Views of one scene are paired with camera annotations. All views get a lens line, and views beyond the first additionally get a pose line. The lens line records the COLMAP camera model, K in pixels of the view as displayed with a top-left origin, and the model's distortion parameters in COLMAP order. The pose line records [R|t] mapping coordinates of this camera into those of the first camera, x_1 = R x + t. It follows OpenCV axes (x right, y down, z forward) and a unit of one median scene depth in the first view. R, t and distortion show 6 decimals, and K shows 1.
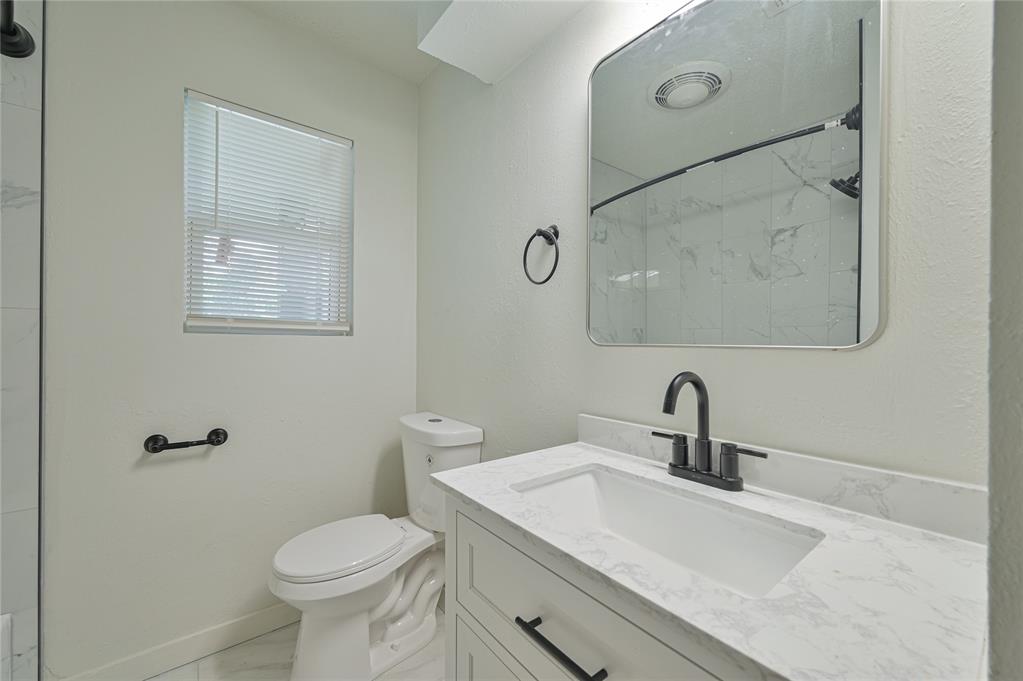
lens RADIAL K [[403.6, 0, 510.6], [0, 403.6, 341.6], [0, 0, 1]] dist [0.000578, -0.000883]
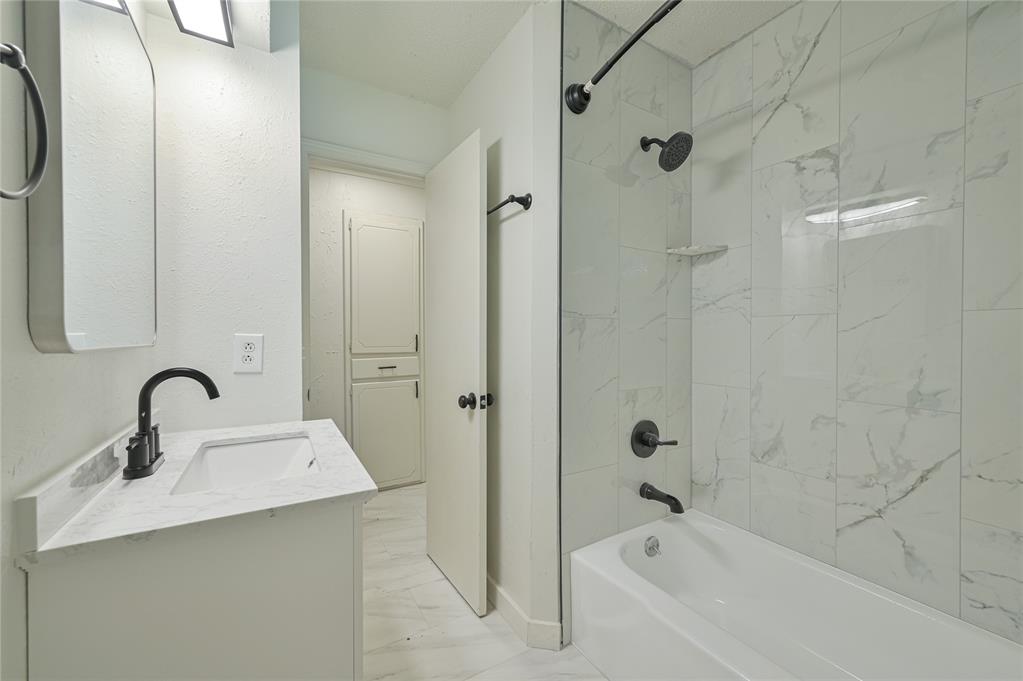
lens RADIAL K [[403.6, 0, 513.0], [0, 403.6, 340.3], [0, 0, 1]] dist [0.000578, -0.000883]
pose [[-0.989444, 0.001039, 0.144913, -0.597323], [0.002270, 0.999963, 0.008332, -0.012273], [-0.144899, 0.008573, -0.989409, 1.740278]]
